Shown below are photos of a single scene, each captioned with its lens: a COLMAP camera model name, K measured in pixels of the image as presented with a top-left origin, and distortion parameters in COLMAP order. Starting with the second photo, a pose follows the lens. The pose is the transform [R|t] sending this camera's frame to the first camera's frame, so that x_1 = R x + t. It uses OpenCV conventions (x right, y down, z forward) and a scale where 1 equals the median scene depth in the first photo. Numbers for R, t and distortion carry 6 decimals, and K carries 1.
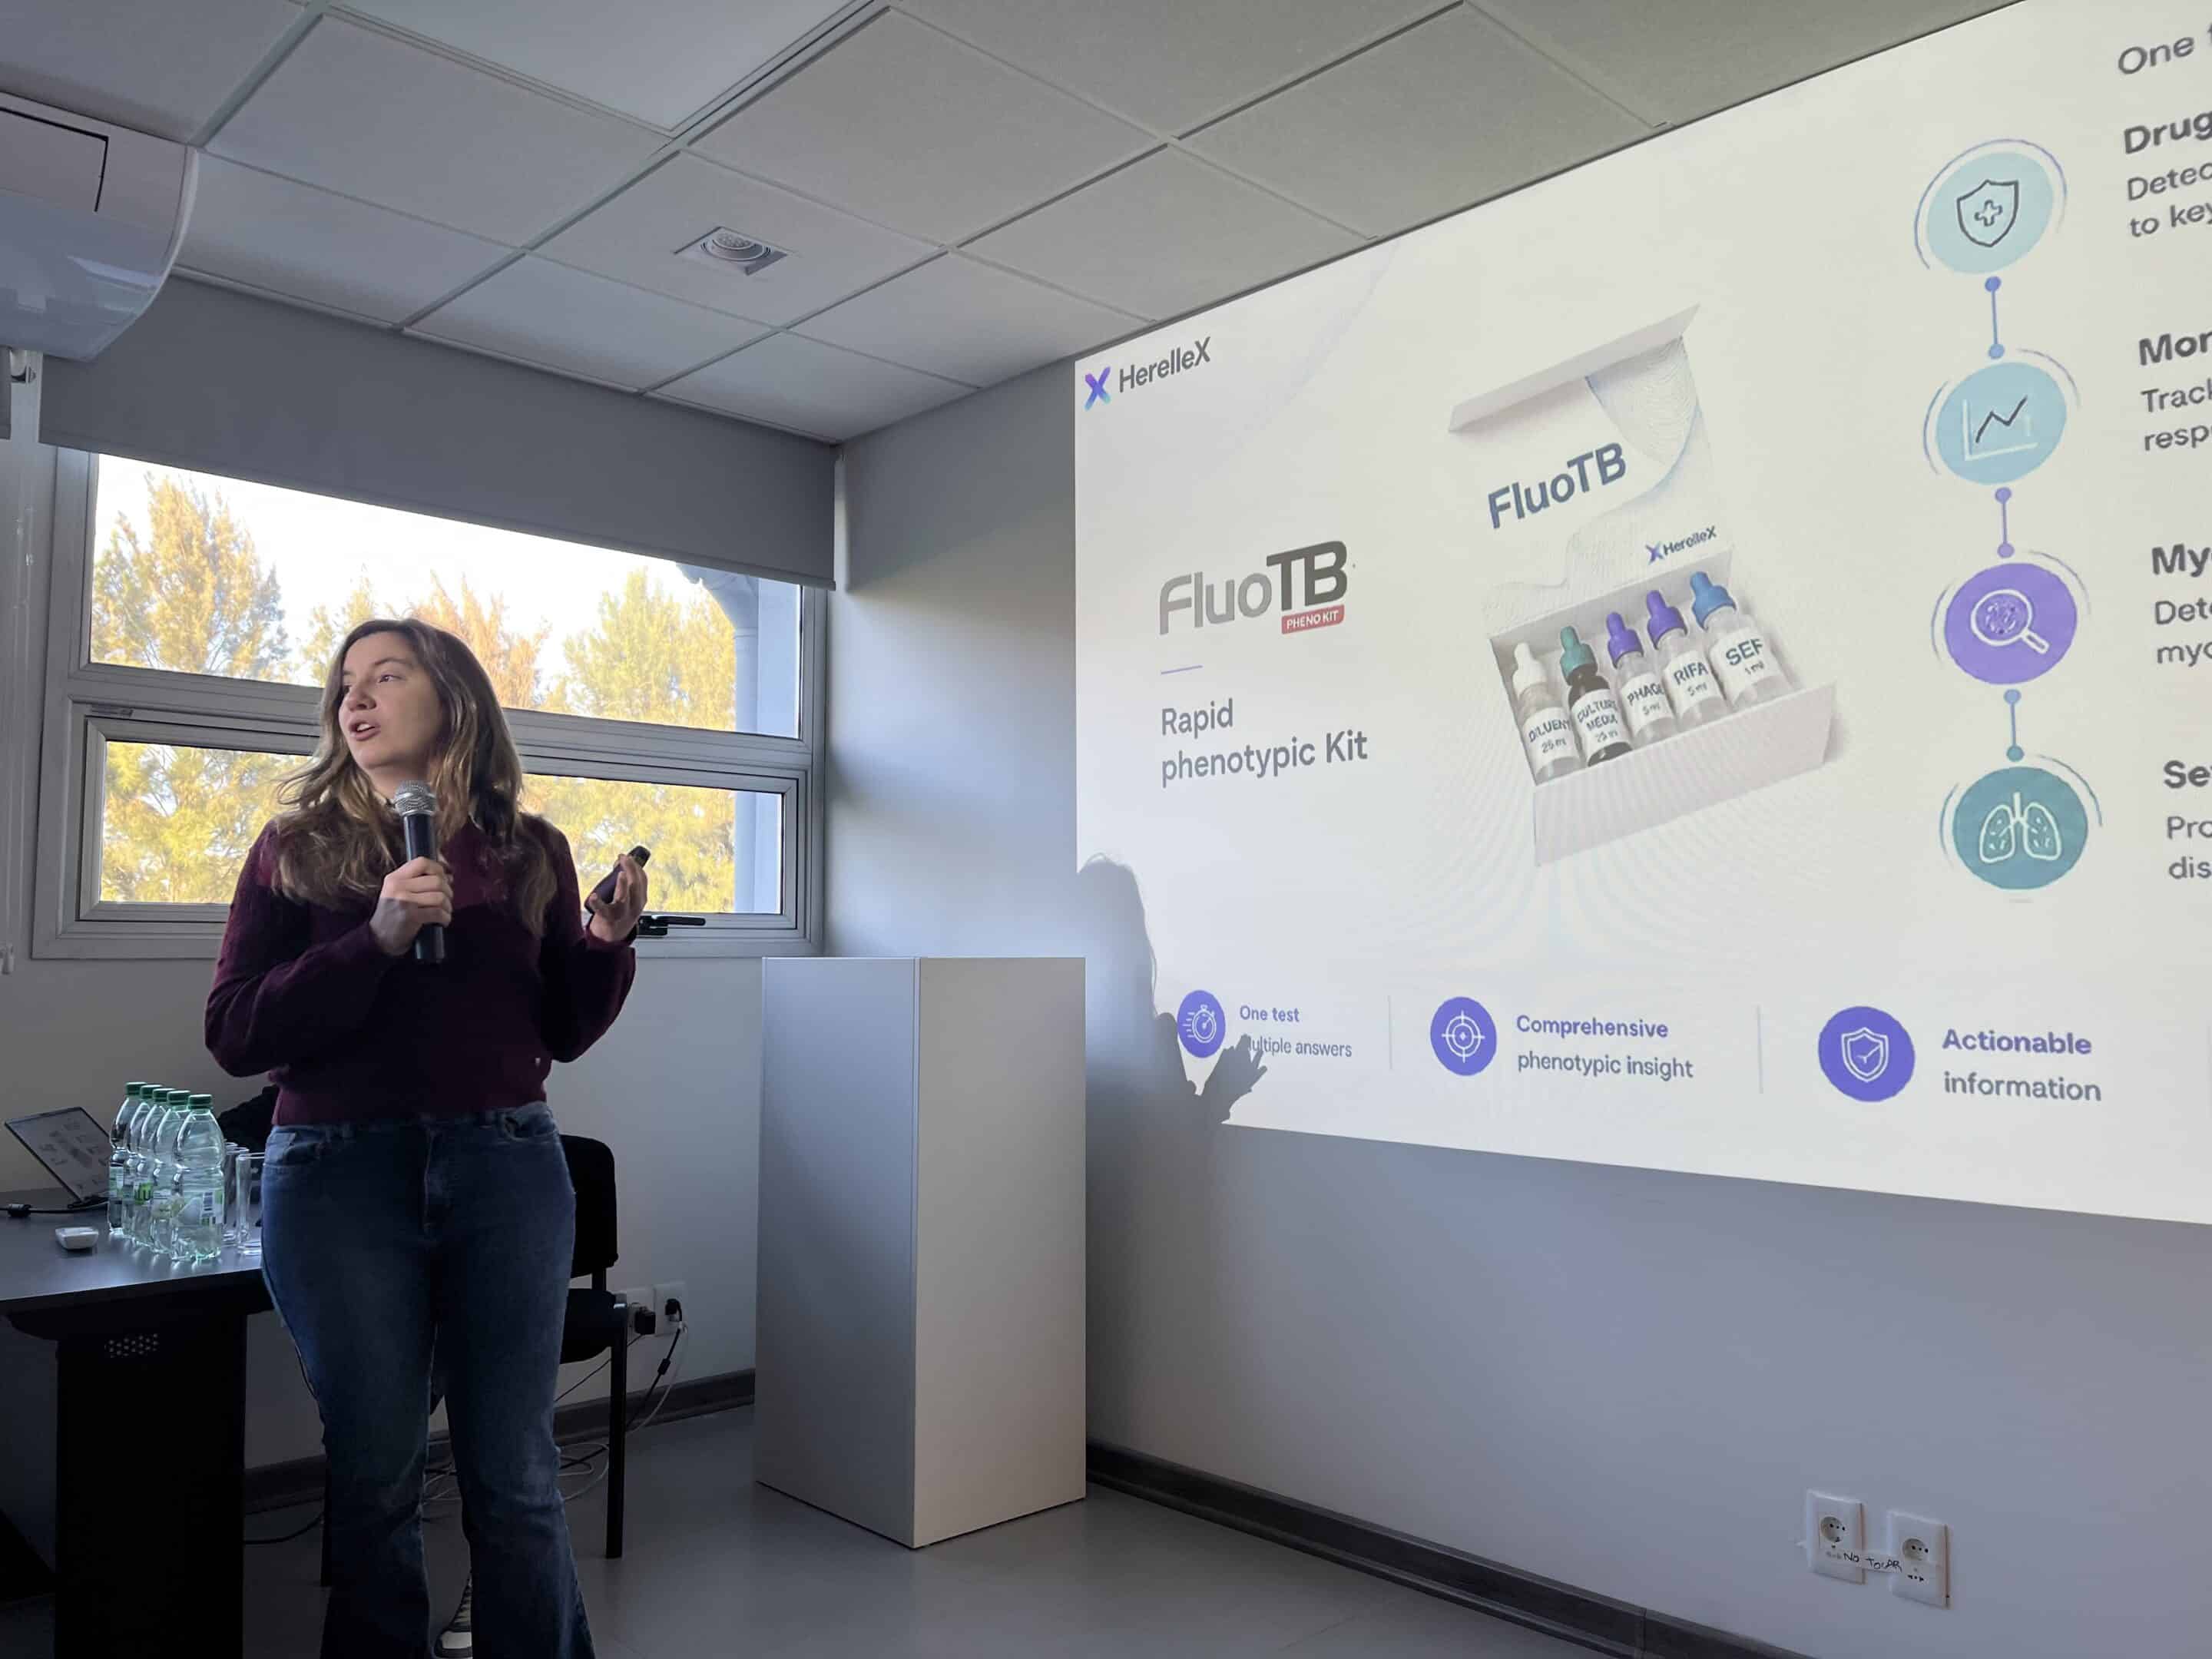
lens RADIAL K [[1690.5, 0, 1093.8], [0, 1690.5, 831.6], [0, 0, 1]] dist [0.067036, -0.099611]
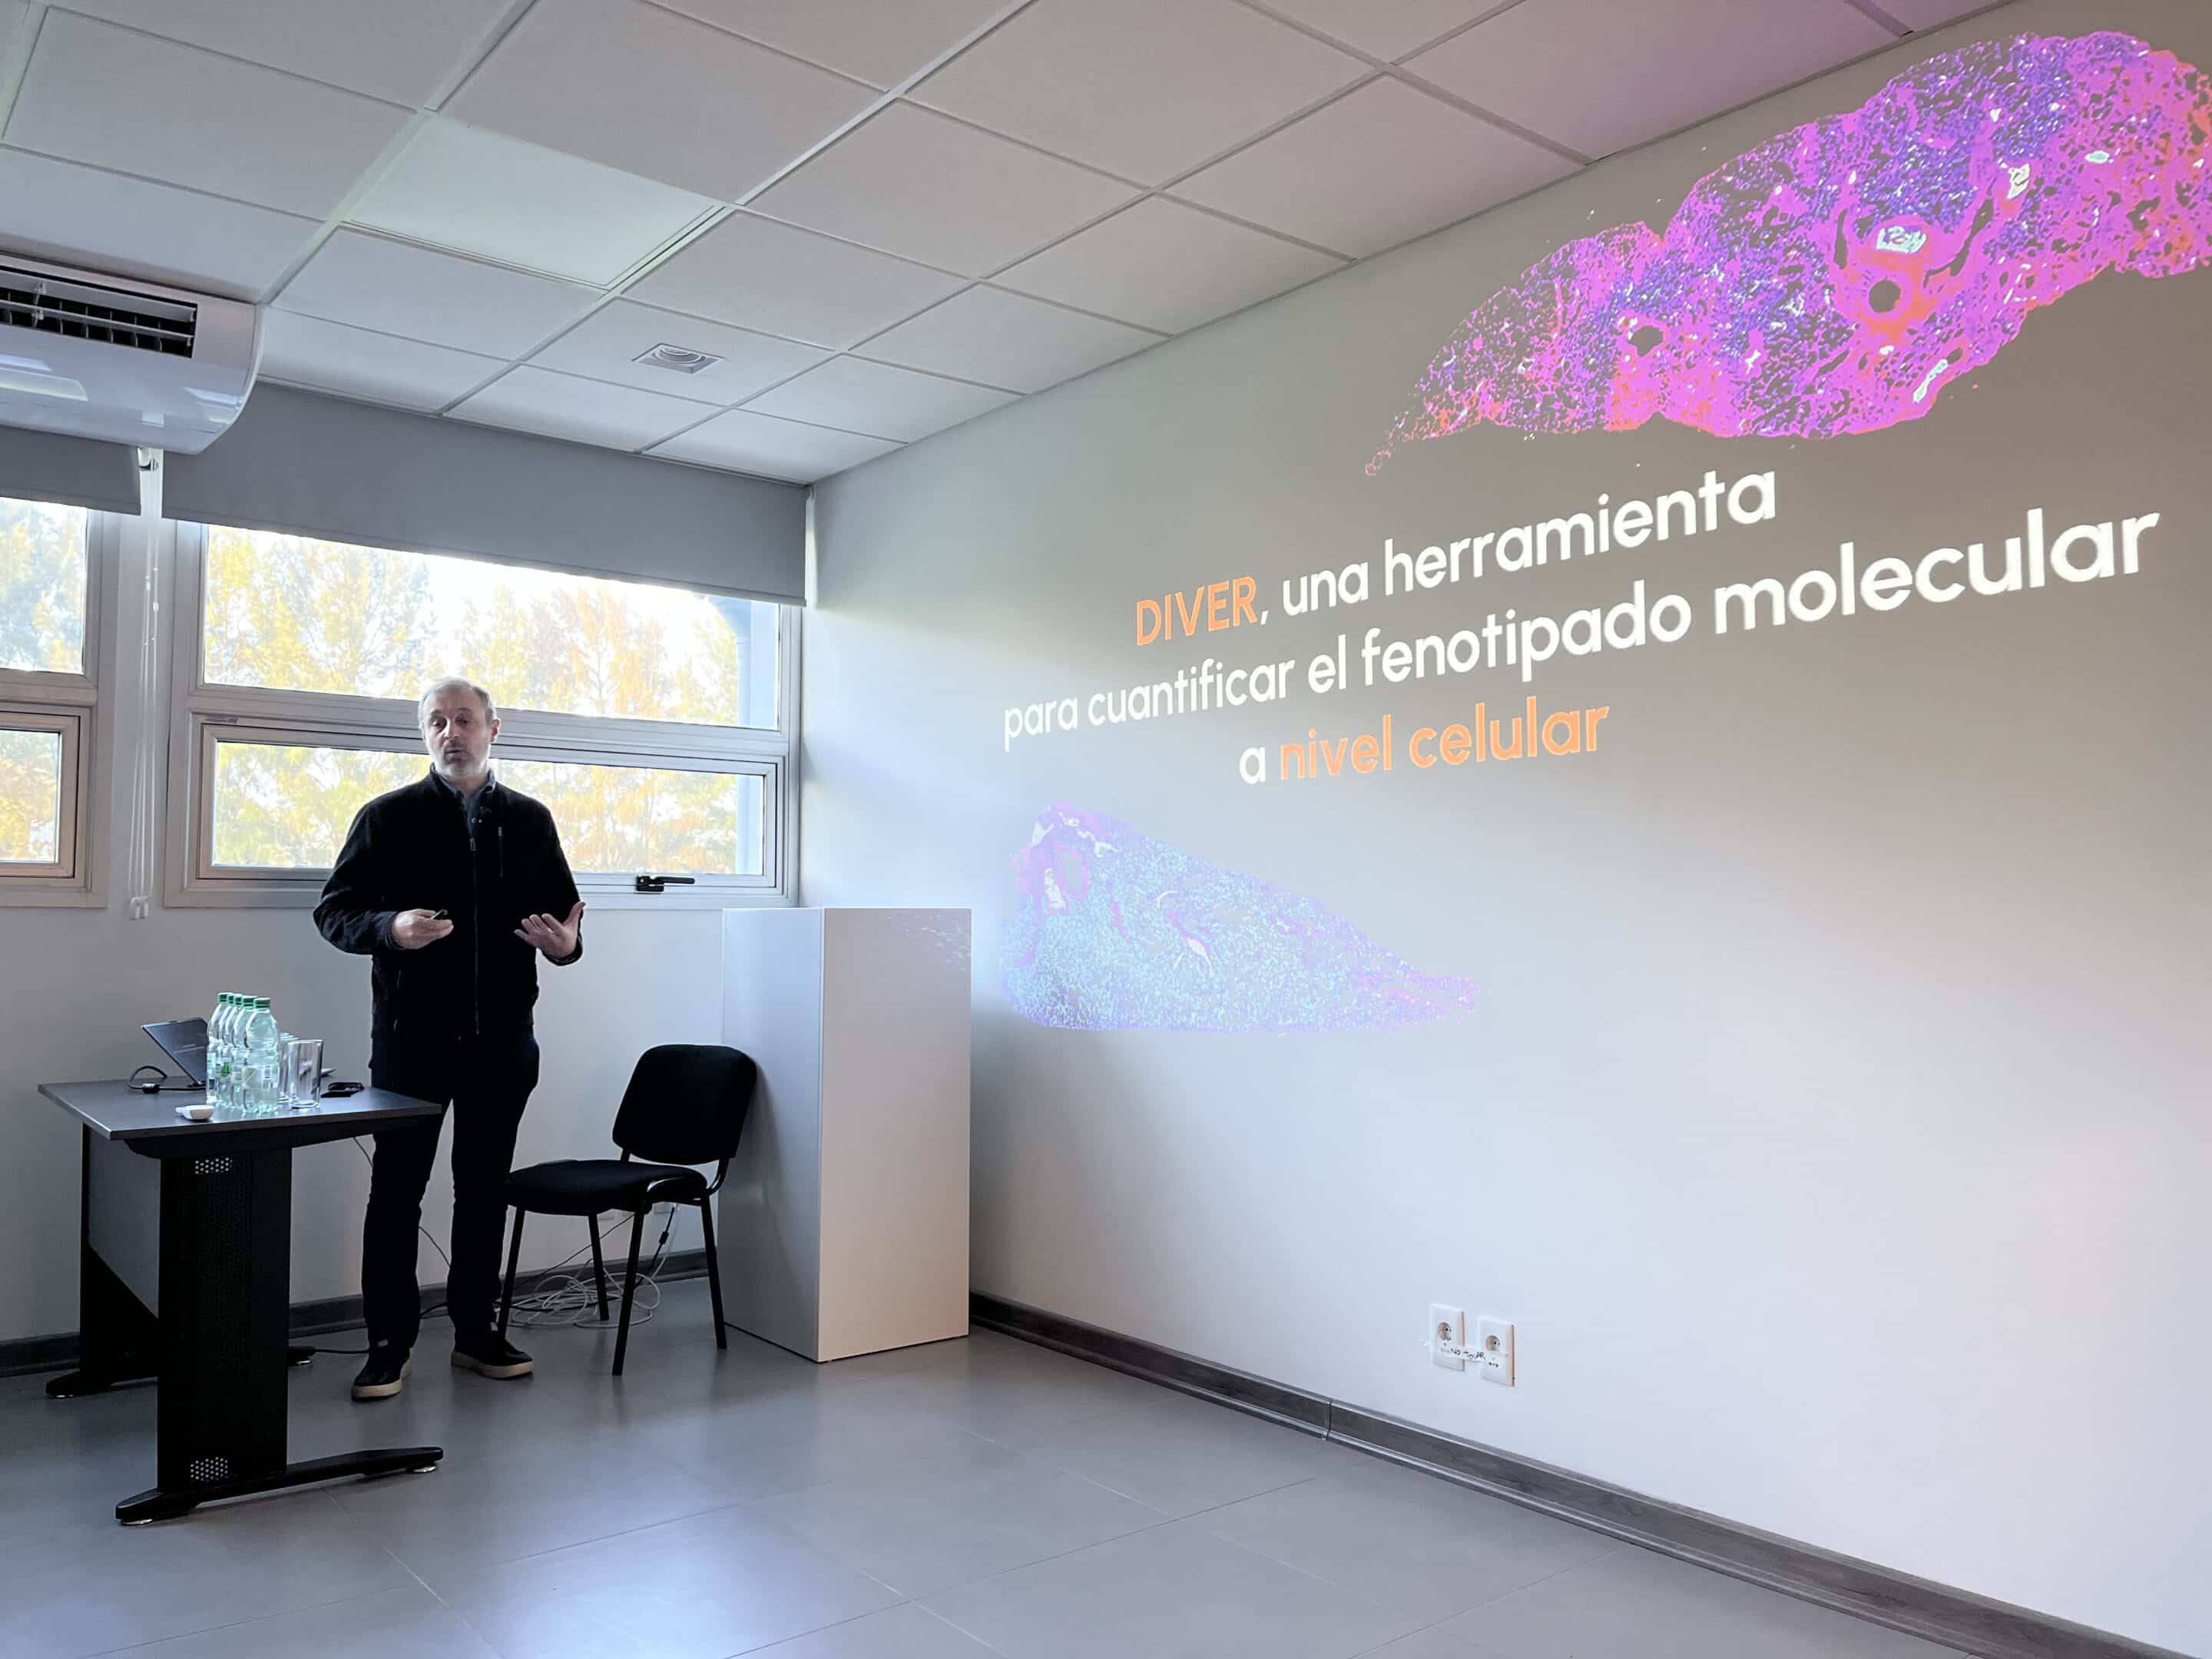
lens RADIAL K [[1690.5, 0, 1090.0], [0, 1690.5, 827.8], [0, 0, 1]] dist [0.067036, -0.099611]
pose [[0.996479, -0.003718, -0.083757, 0.200056], [0.005256, 0.999821, 0.018154, -0.007817], [0.083674, -0.018531, 0.996321, -0.252765]]
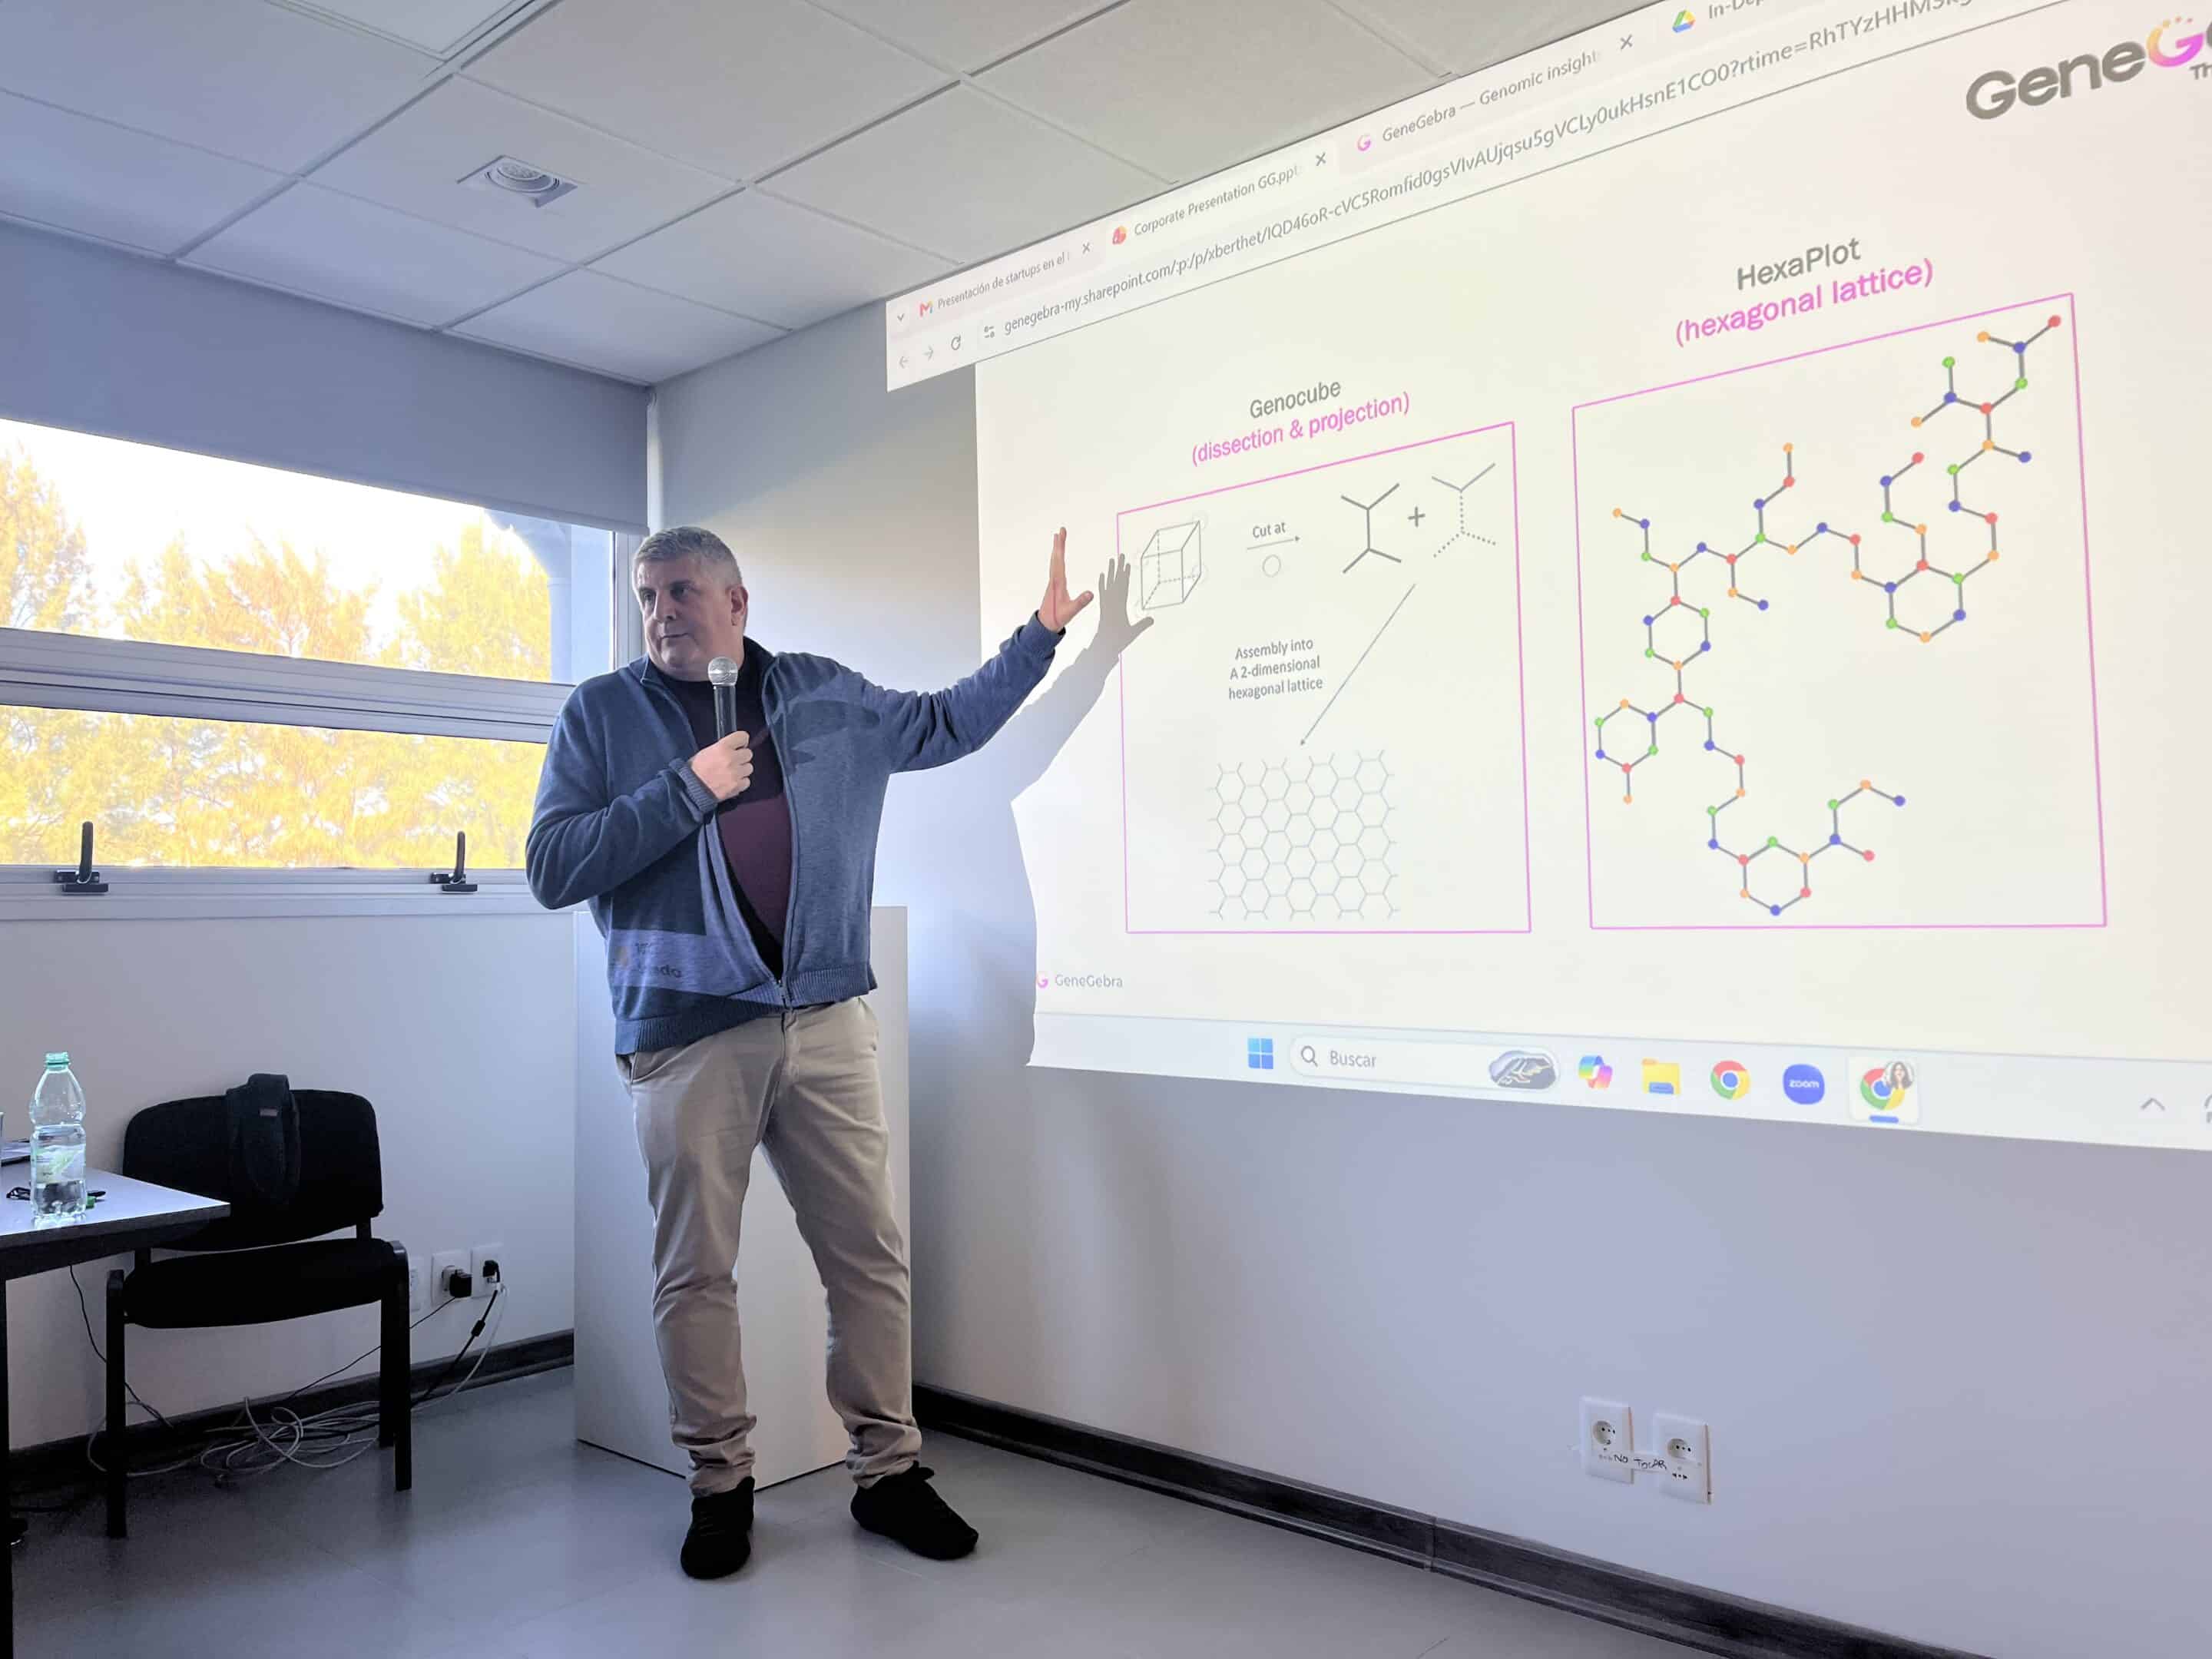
lens RADIAL K [[1690.5, 0, 1108.1], [0, 1690.5, 840.6], [0, 0, 1]] dist [0.067036, -0.099611]
pose [[0.996099, -0.012623, 0.087340, 0.030583], [0.009968, 0.999477, 0.030776, 0.006411], [-0.087683, -0.029786, 0.995703, -0.005594]]
